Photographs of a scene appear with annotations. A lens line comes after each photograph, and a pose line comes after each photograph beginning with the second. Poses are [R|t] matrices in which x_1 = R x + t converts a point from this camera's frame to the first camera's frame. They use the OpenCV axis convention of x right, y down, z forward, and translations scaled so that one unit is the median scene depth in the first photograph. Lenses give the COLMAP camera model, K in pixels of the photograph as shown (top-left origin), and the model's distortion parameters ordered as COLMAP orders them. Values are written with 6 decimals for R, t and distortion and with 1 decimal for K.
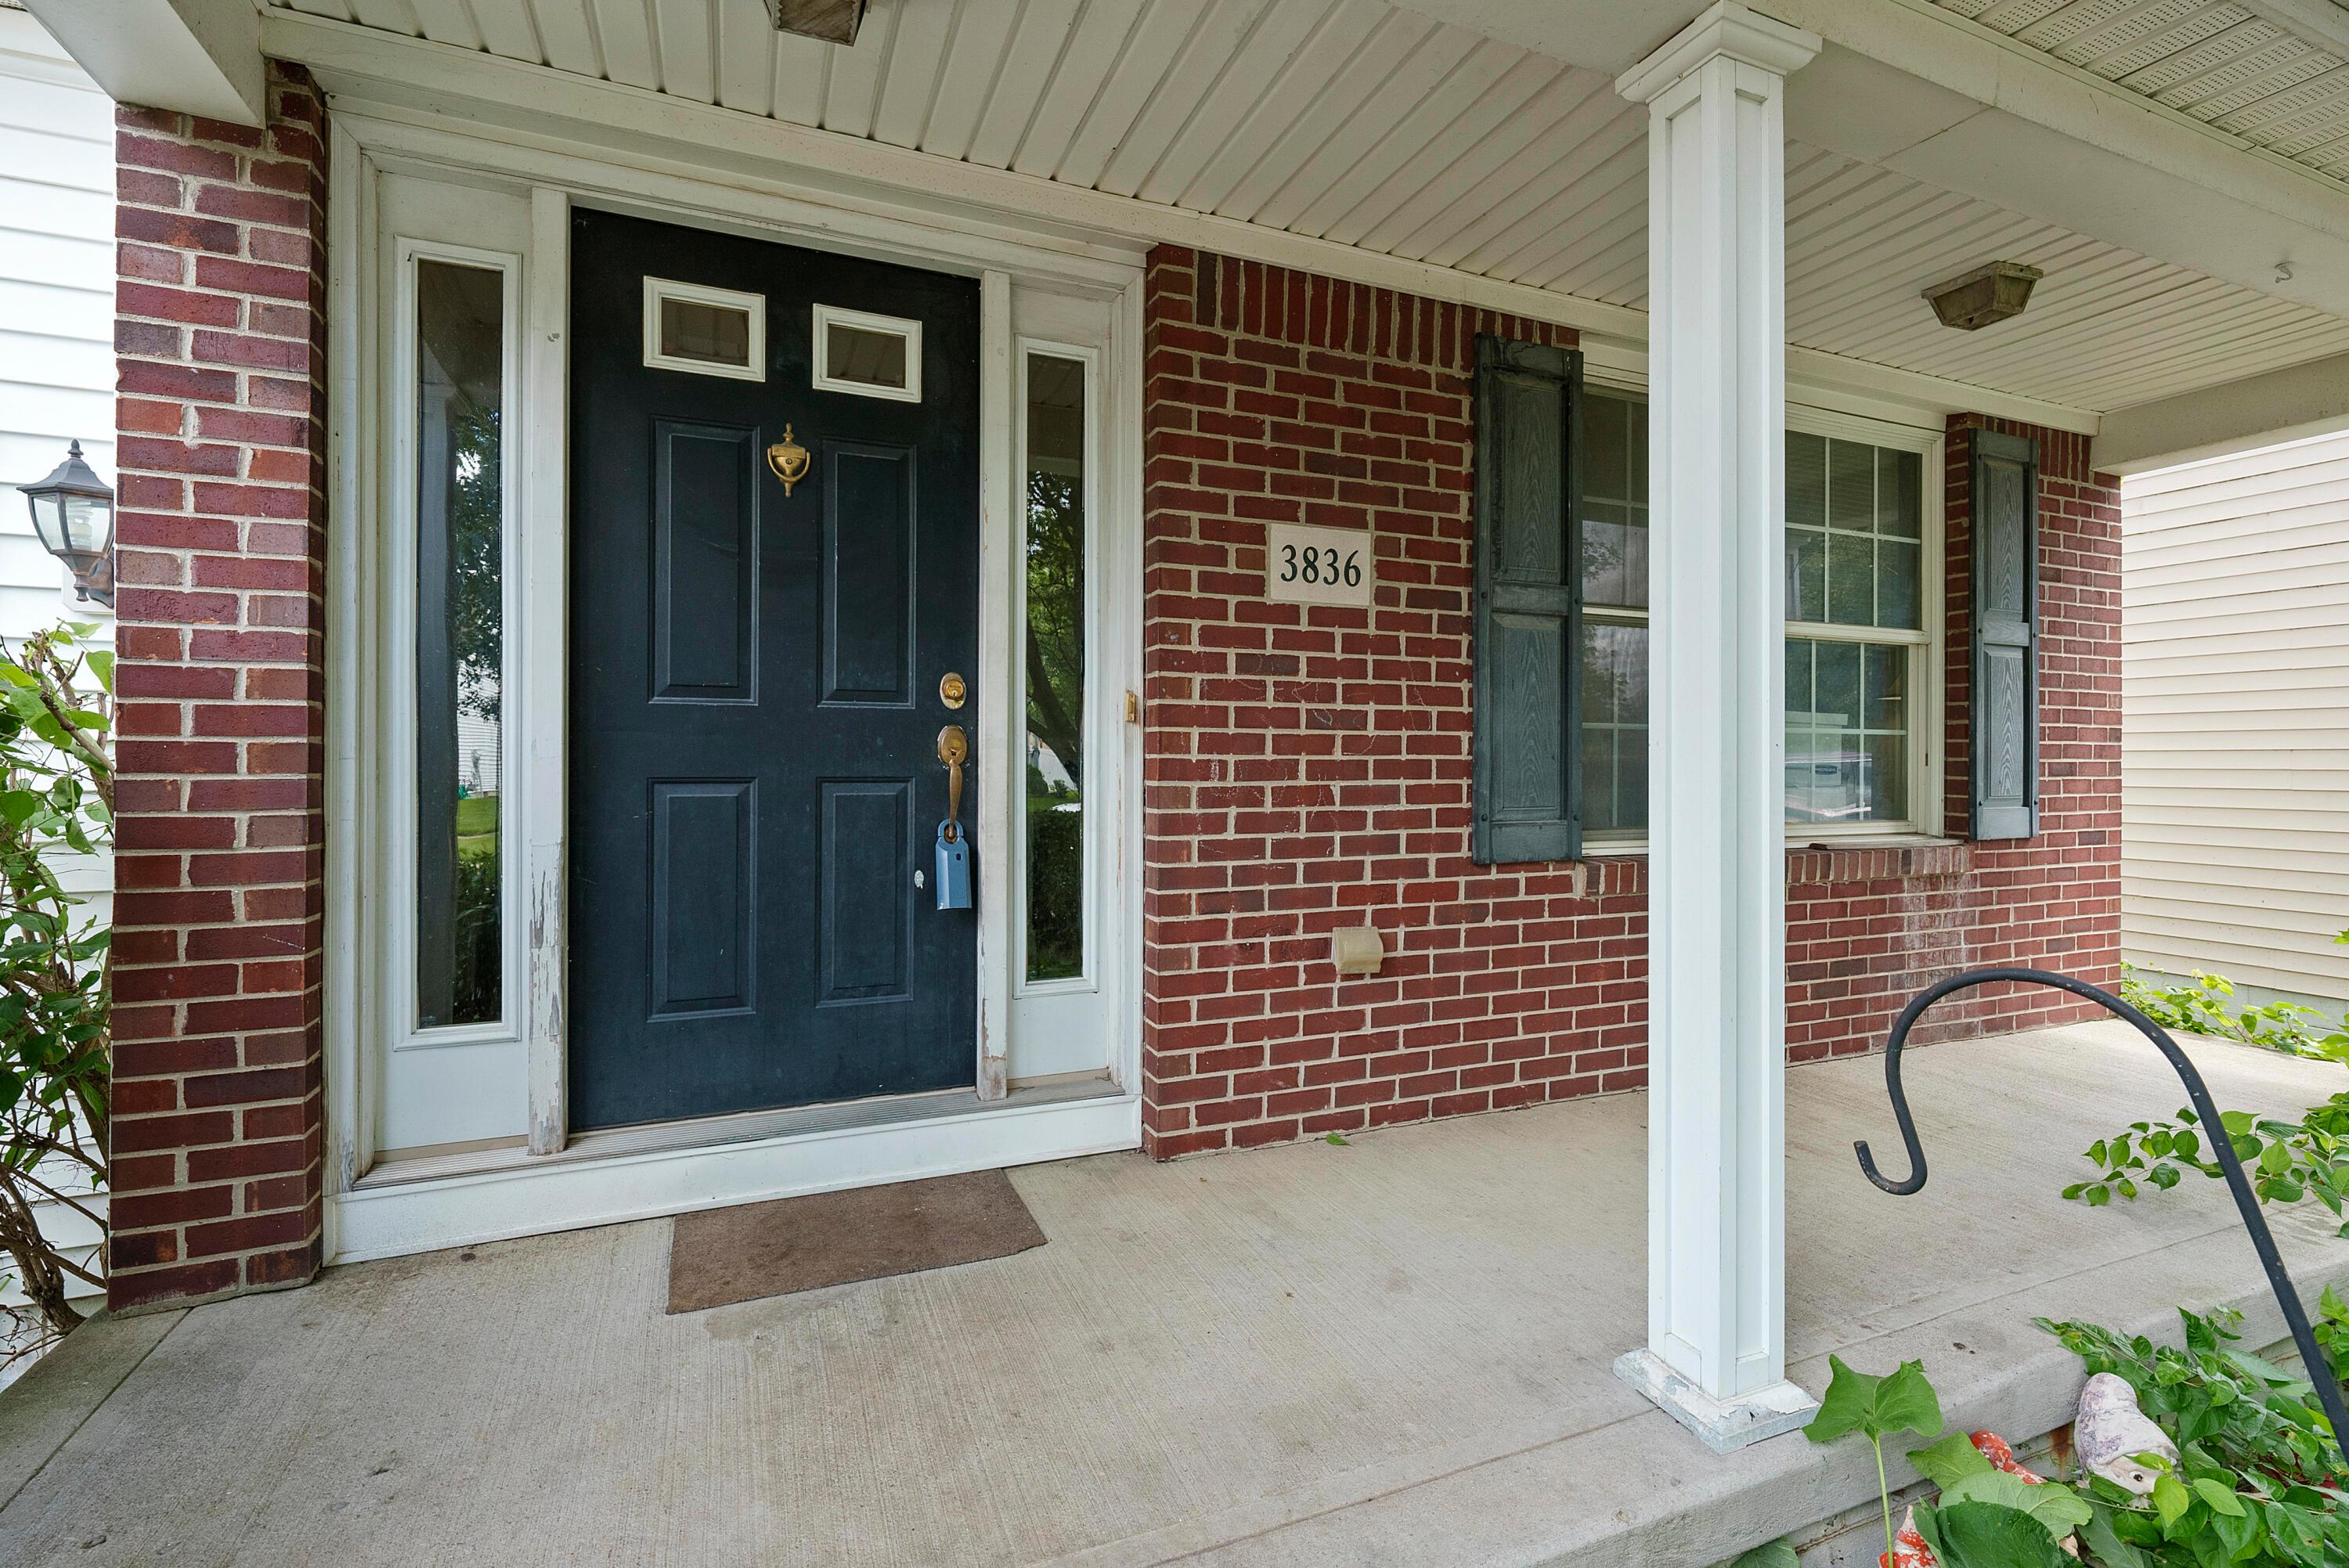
lens RADIAL K [[1072.6, 0, 1177.4], [0, 1072.6, 769.7], [0, 0, 1]] dist [0.001003, -0.000298]
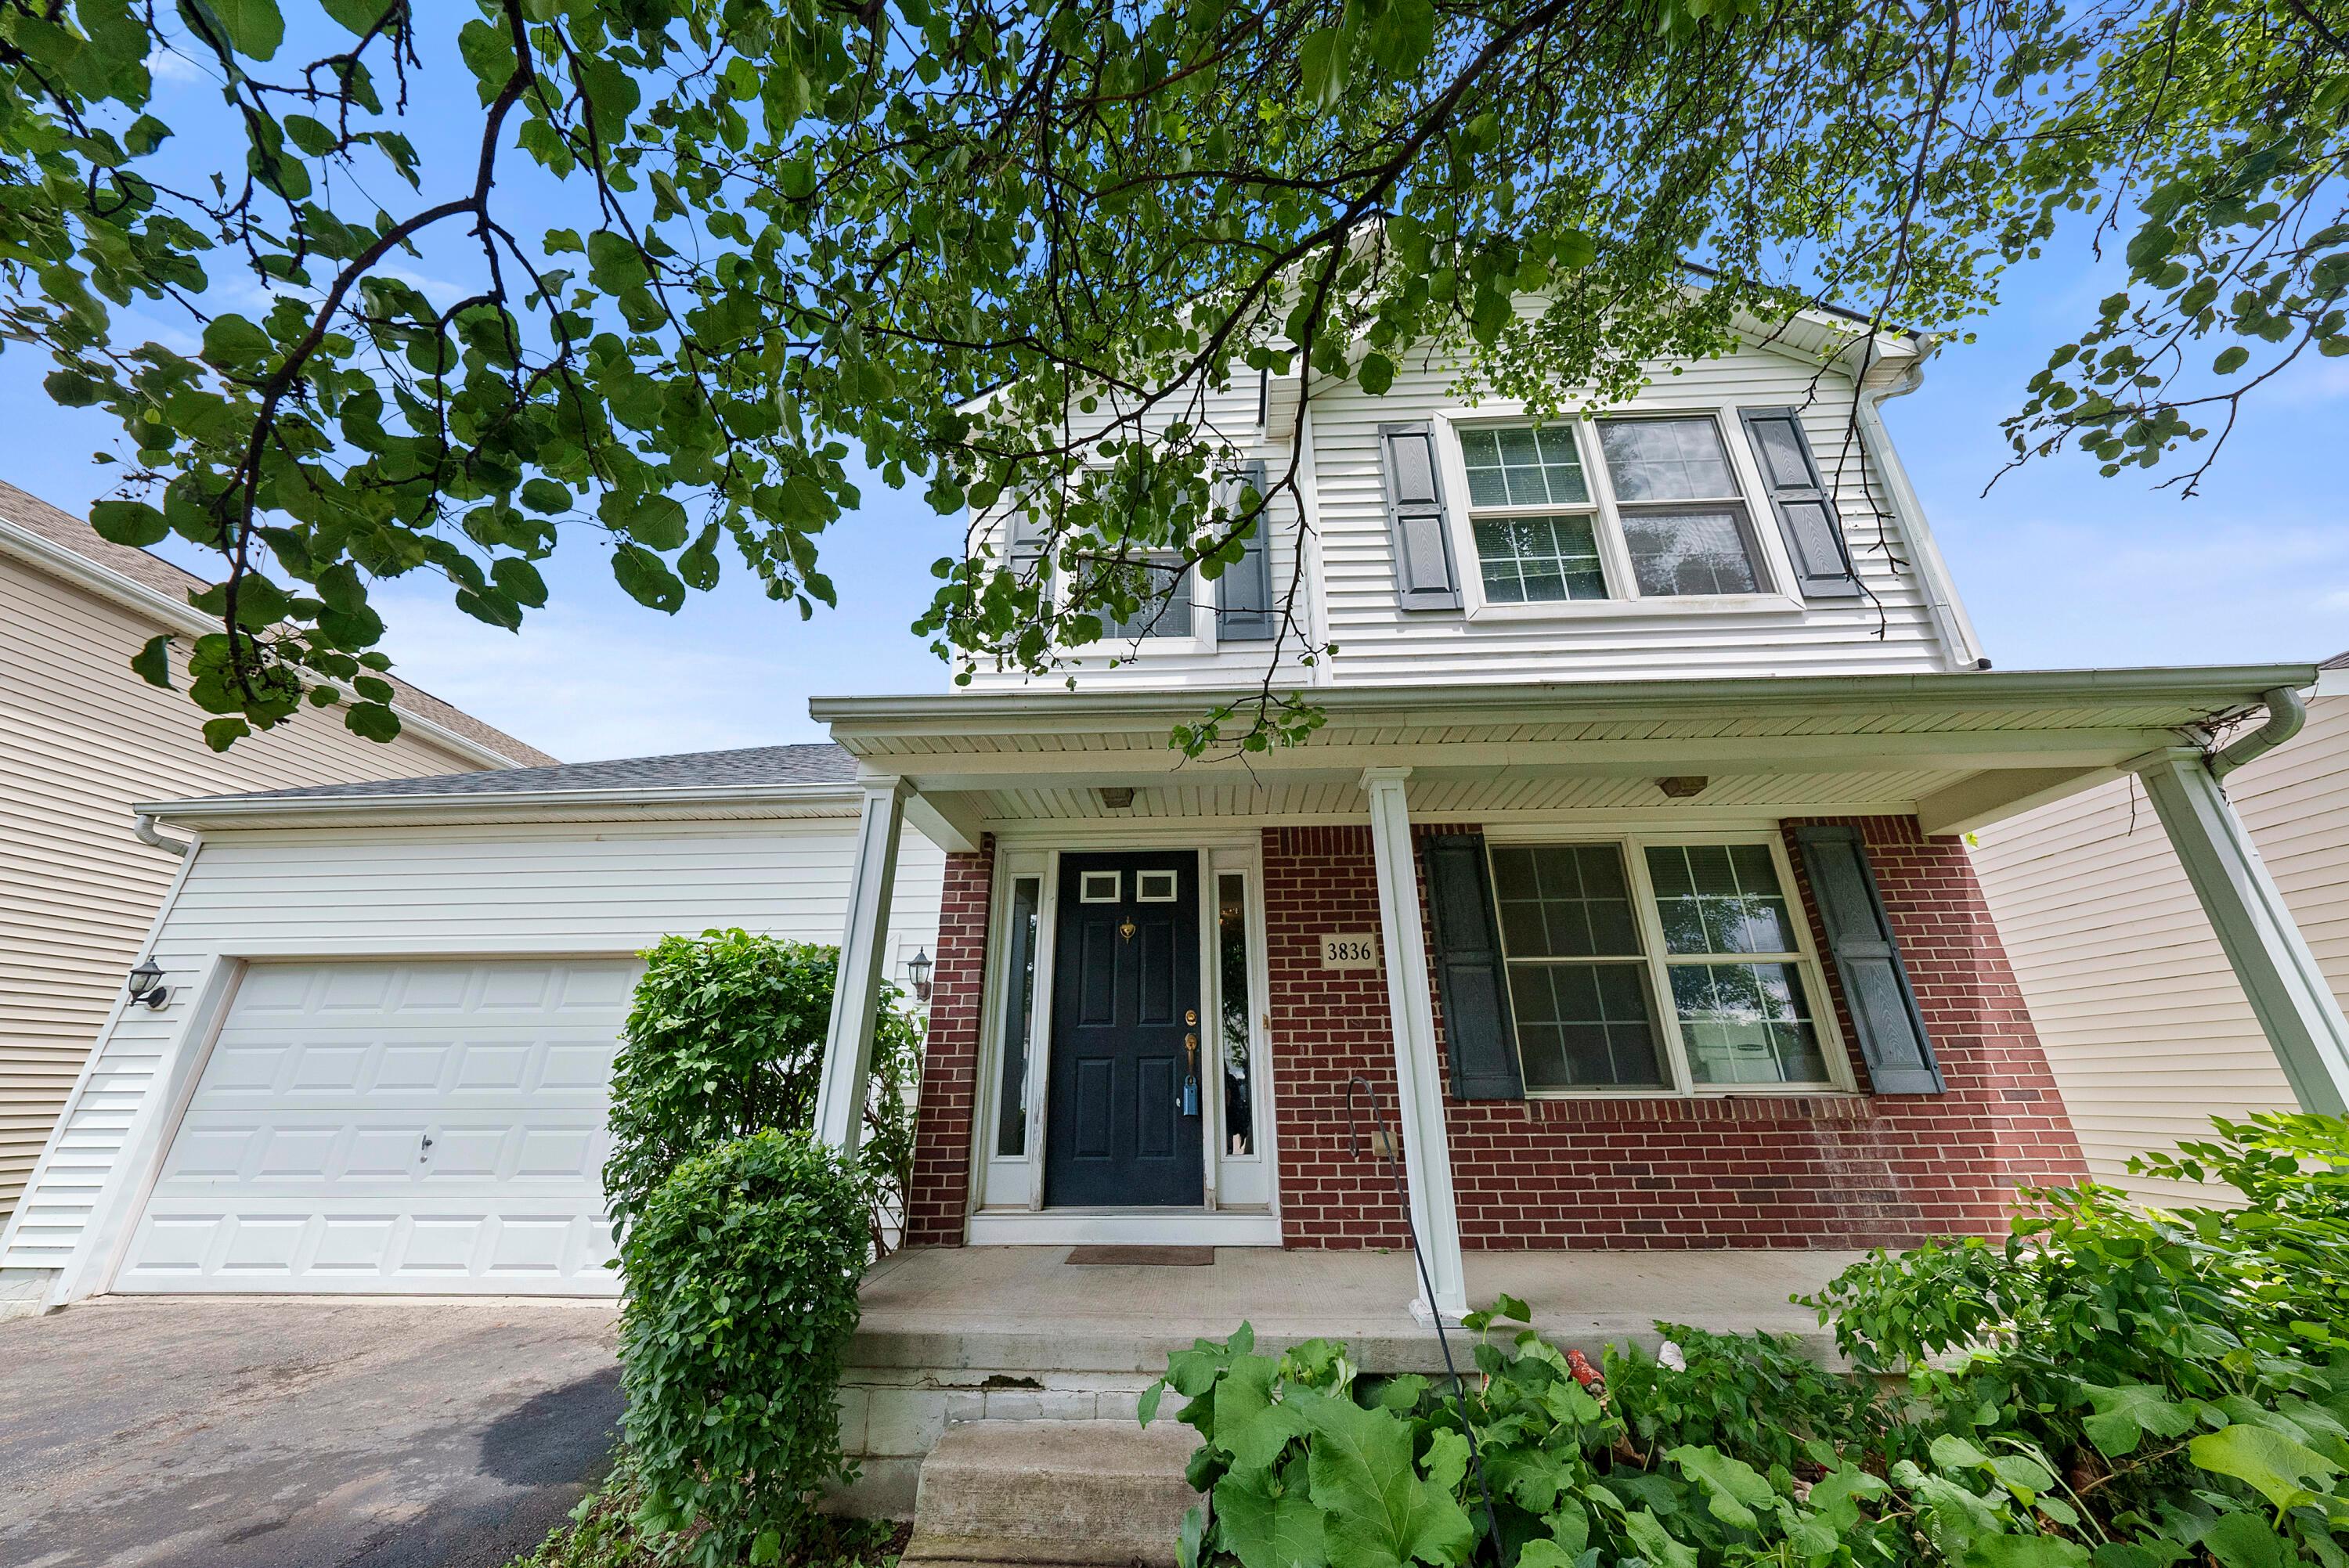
lens RADIAL K [[808.1, 0, 1171.7], [0, 808.1, 764.3], [0, 0, 1]] dist [-0.000581, -0.000279]
pose [[0.903974, -0.168640, -0.392927, 0.535826], [0.007748, 0.925248, -0.379283, 0.083534], [0.427517, 0.339818, 0.837707, -0.697326]]
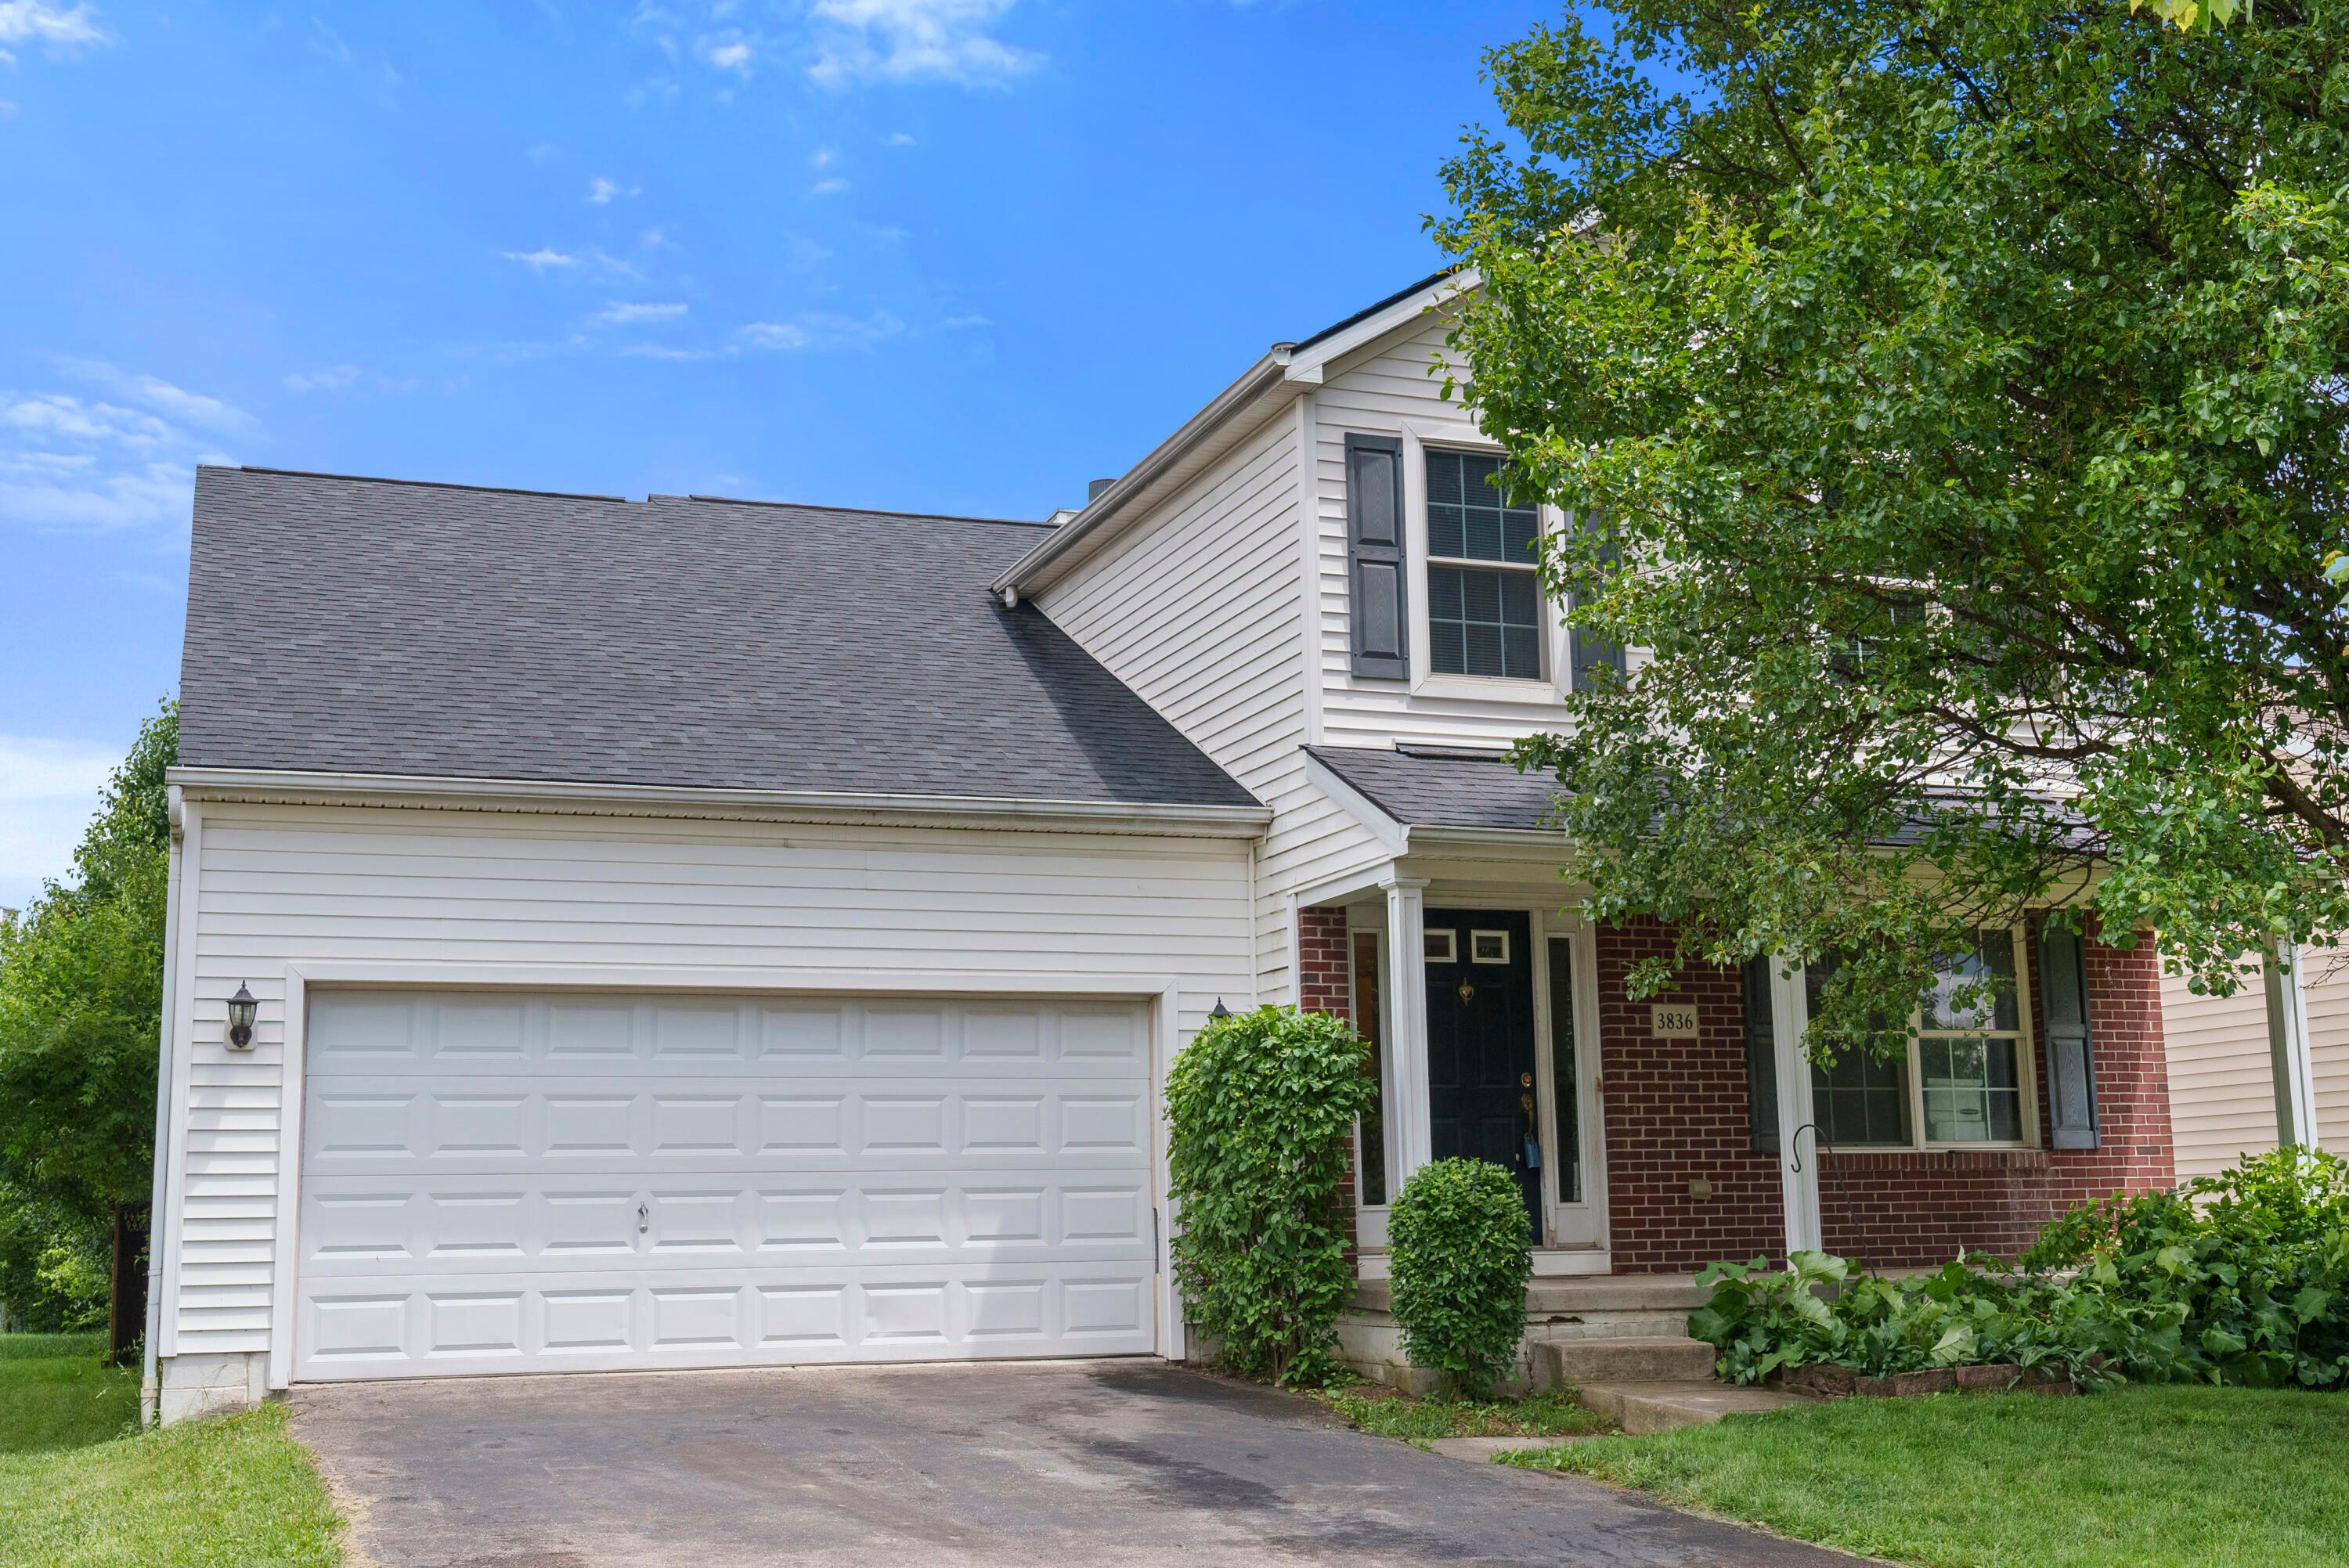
lens RADIAL K [[2658.6, 0, 1169.2], [0, 2658.6, 785.2], [0, 0, 1]] dist [0.018703, 0.000000]
pose [[0.998775, -0.029277, -0.039889, -0.729202], [0.021962, 0.984707, -0.172830, 0.283340], [0.044339, 0.171743, 0.984144, -4.902779]]
